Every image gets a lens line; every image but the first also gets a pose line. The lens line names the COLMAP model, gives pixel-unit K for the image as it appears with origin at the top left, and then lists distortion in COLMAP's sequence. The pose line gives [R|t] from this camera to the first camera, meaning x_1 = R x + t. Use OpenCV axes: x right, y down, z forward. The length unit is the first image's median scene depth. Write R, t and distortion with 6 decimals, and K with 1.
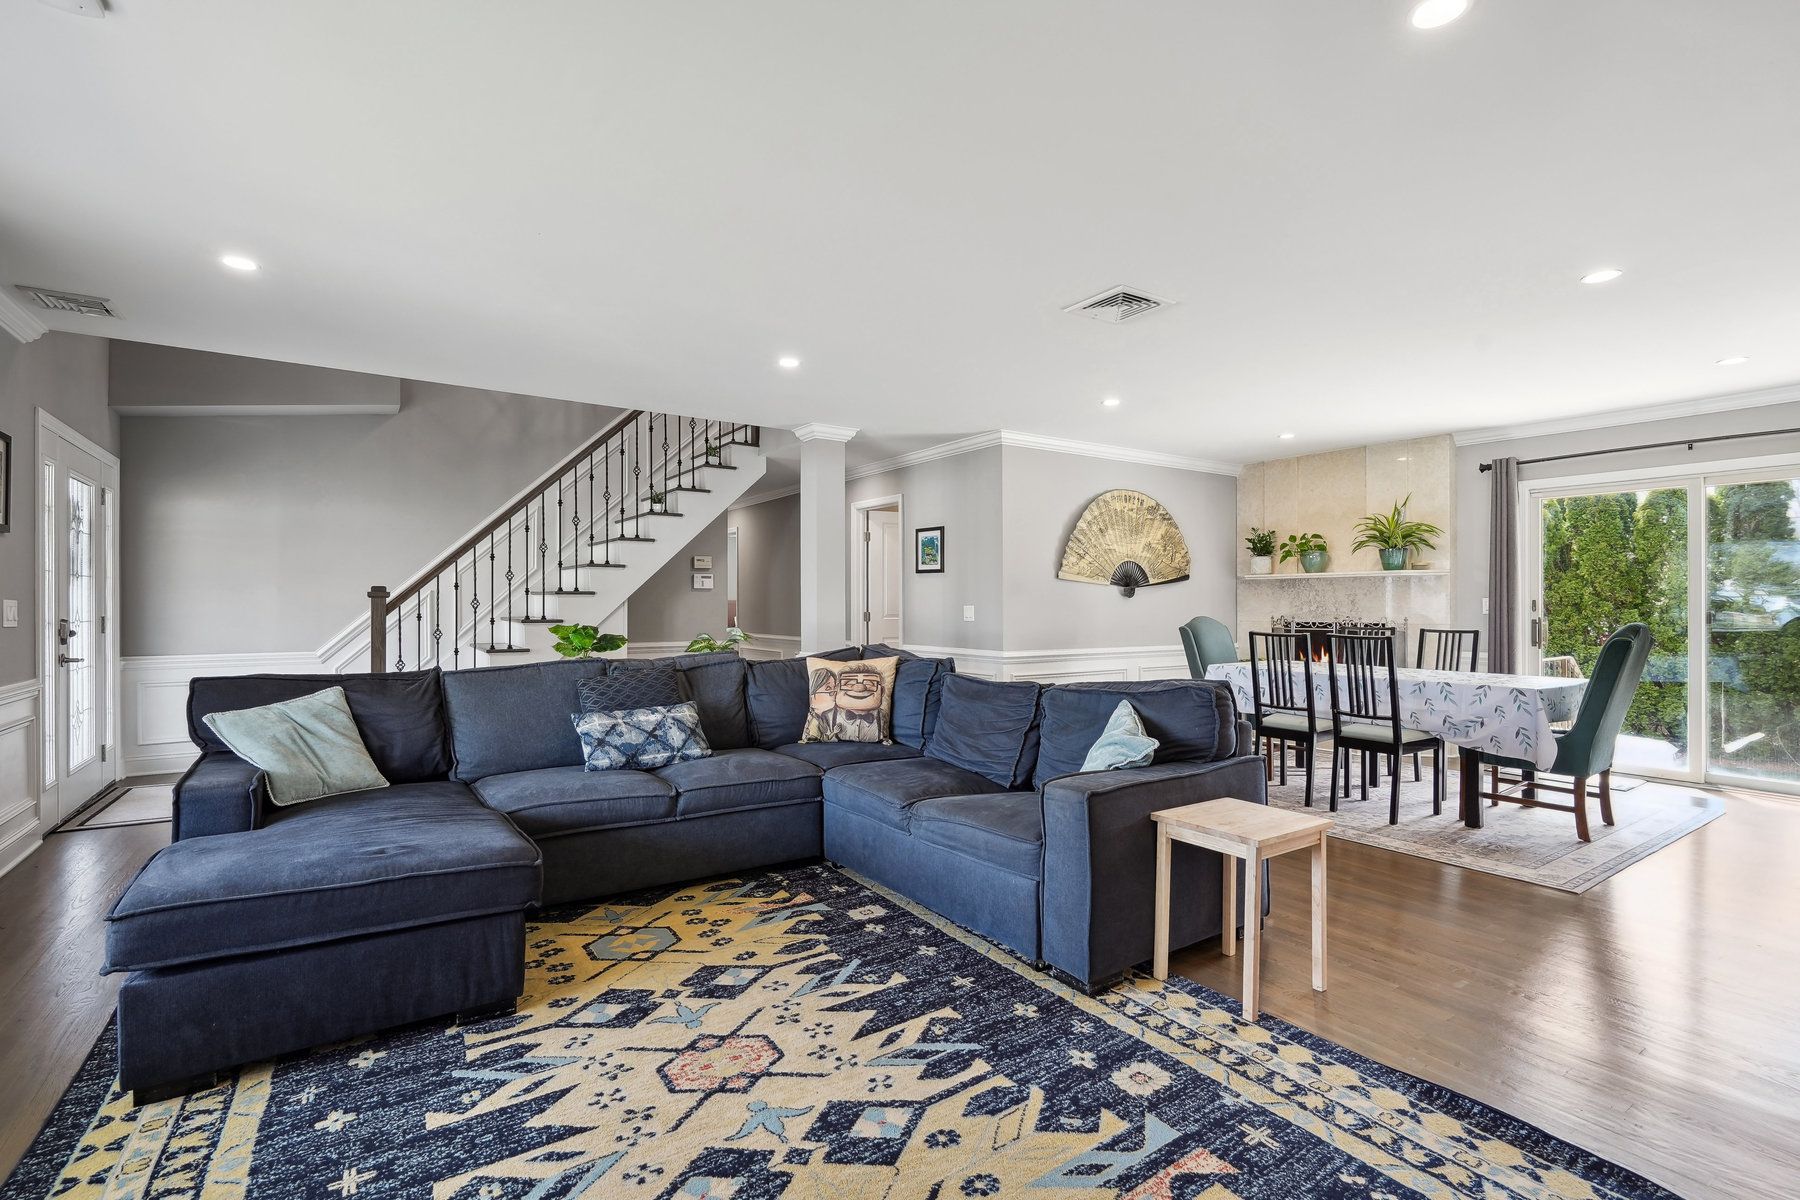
lens RADIAL K [[824.3, 0, 886.5], [0, 824.3, 595.1], [0, 0, 1]] dist [-0.005302, 0.002484]
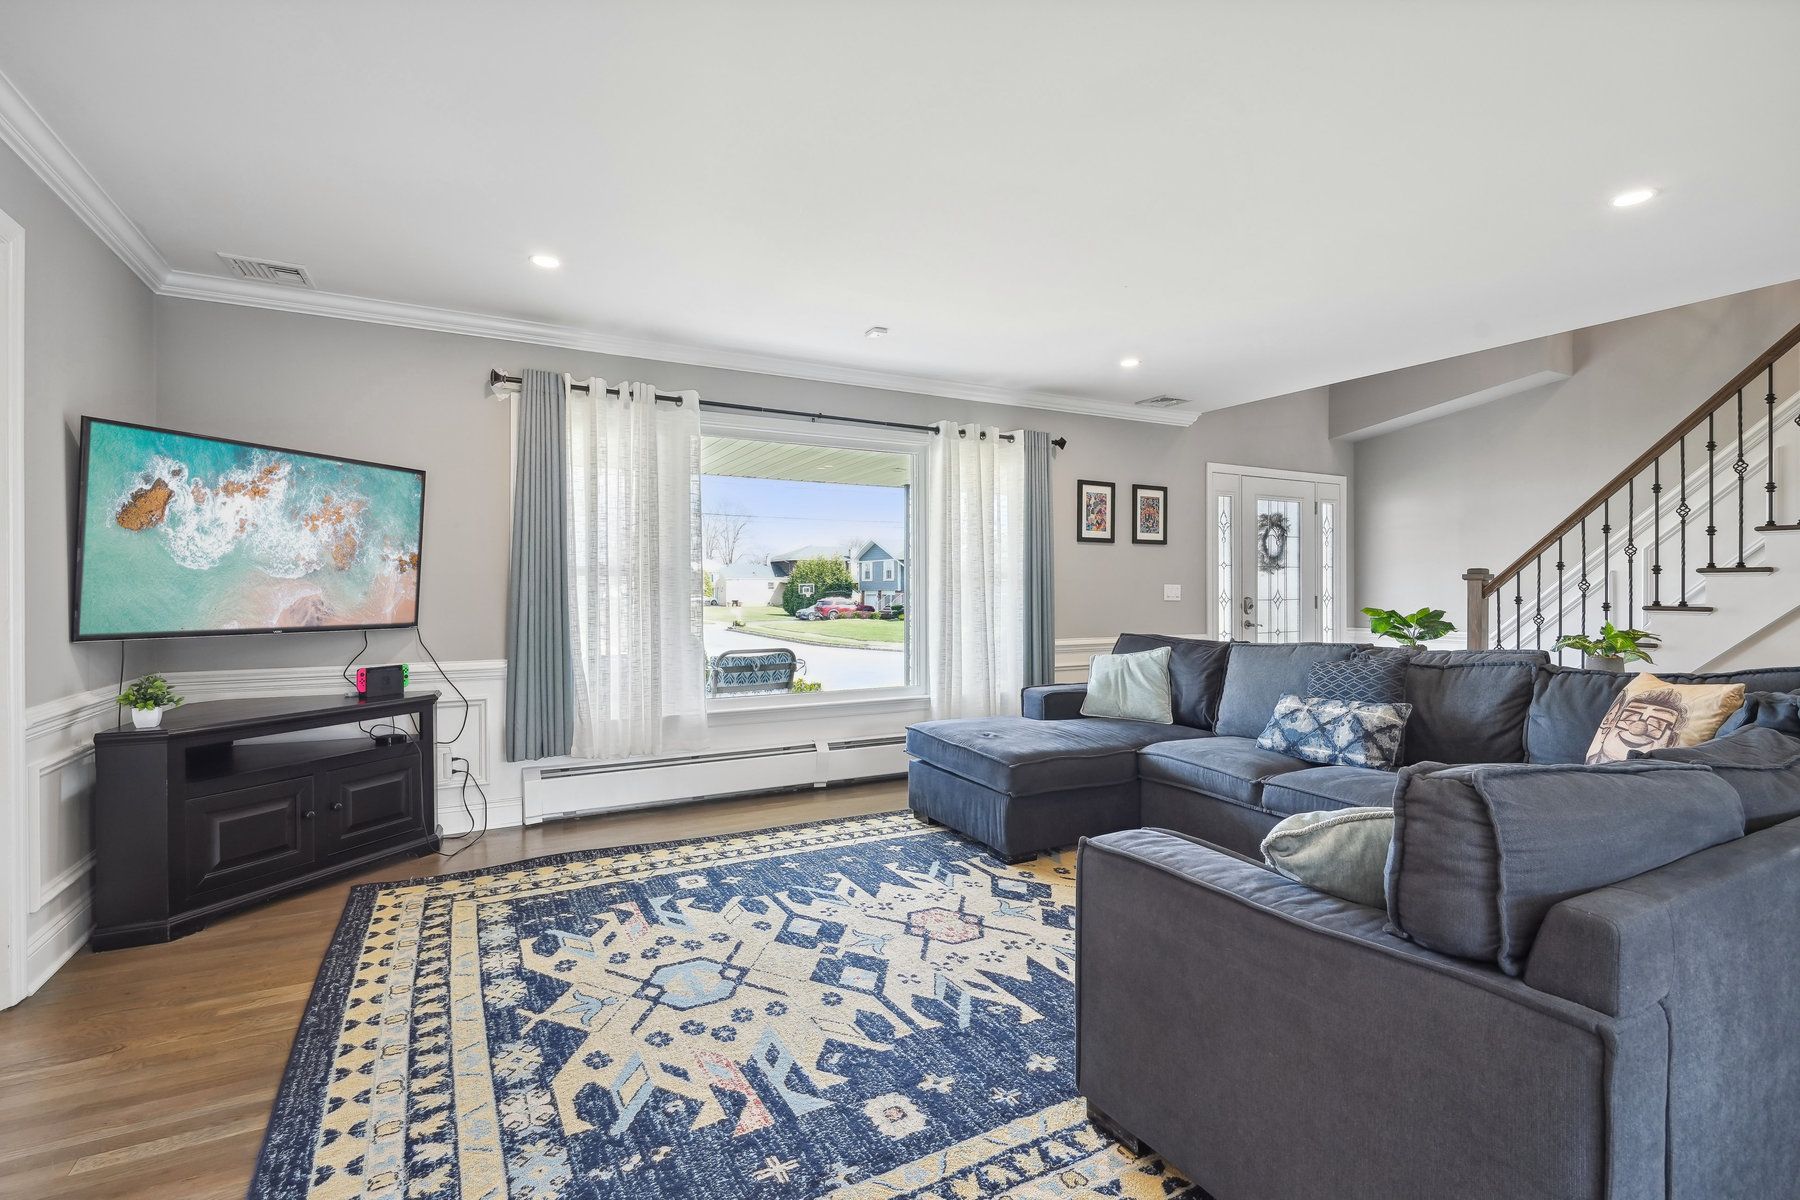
lens RADIAL K [[832.3, 0, 897.6], [0, 832.3, 589.4], [0, 0, 1]] dist [-0.003912, 0.000420]
pose [[-0.087207, 0.000581, -0.996190, 0.731282], [0.011174, 0.999937, -0.000395, 0.011690], [0.996128, -0.011166, -0.087208, 0.660068]]
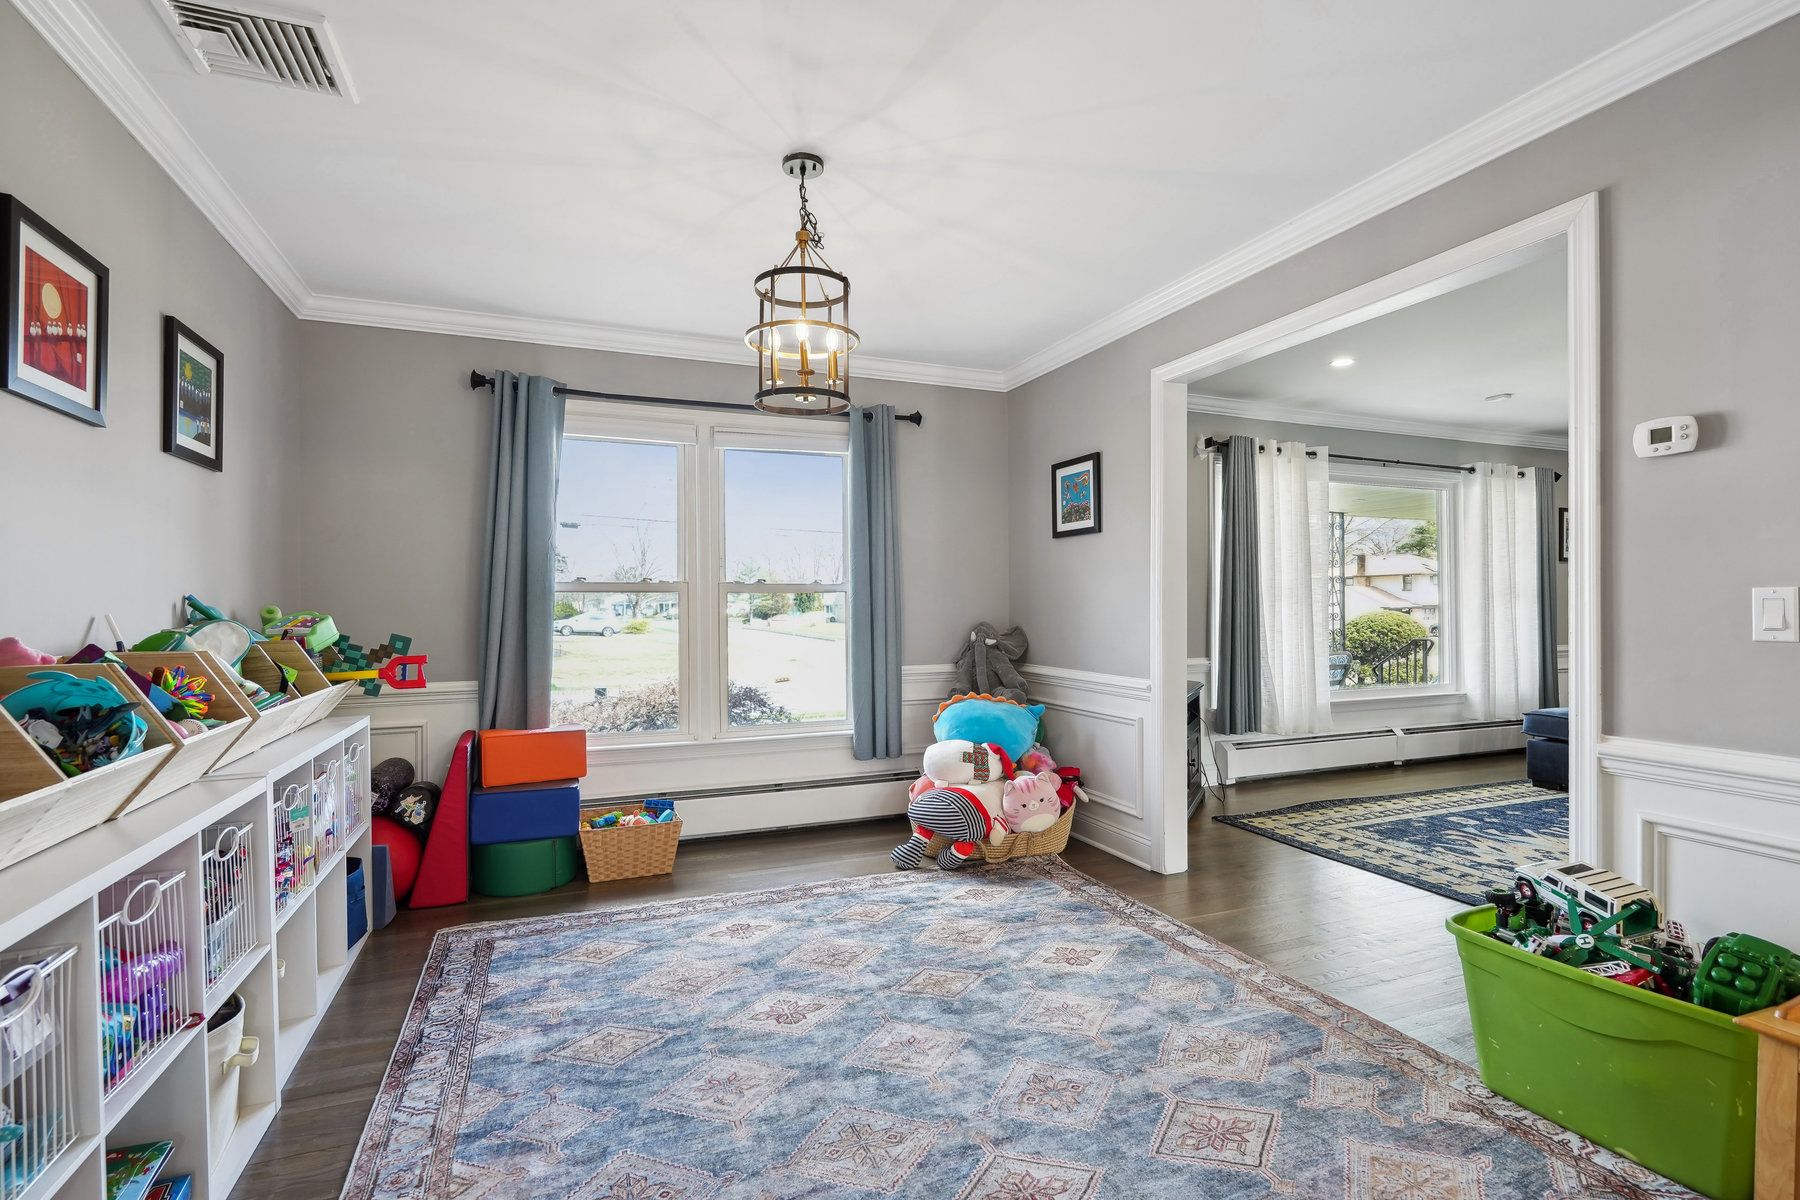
lens RADIAL K [[828.7, 0, 890.7], [0, 828.7, 605.2], [0, 0, 1]] dist [-0.003171, 0.000200]
pose [[-0.204435, 0.000179, -0.978880, 1.244572], [0.015378, 0.999877, -0.003028, 0.002193], [0.978759, -0.015672, -0.204413, -0.286293]]
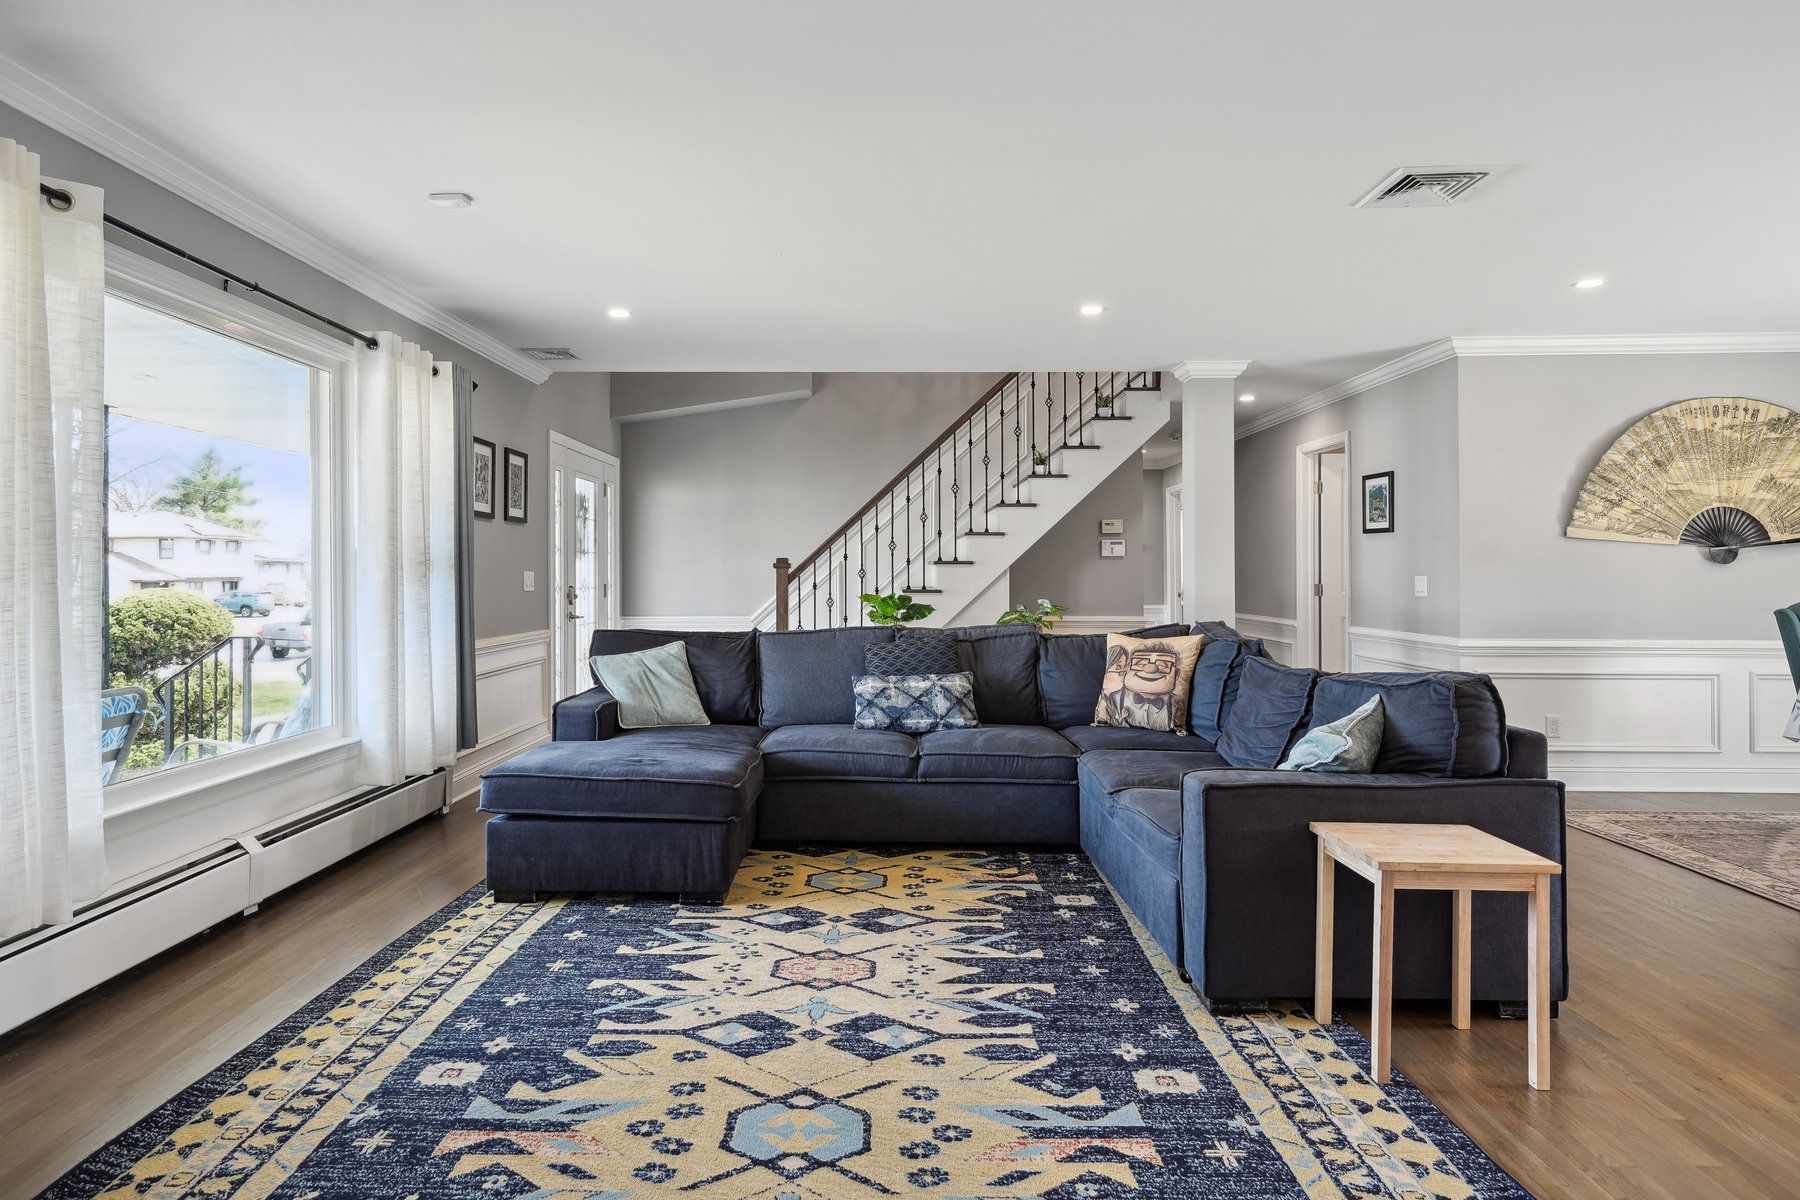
lens RADIAL K [[1013.5, 0, 857.7], [0, 1013.5, 569.3], [0, 0, 1]] dist [0.005484, 0.001875]
pose [[0.815849, -0.003339, -0.578256, 0.419556], [0.006704, 0.999971, 0.003683, -0.000165], [0.578226, -0.006881, 0.815847, -0.084757]]
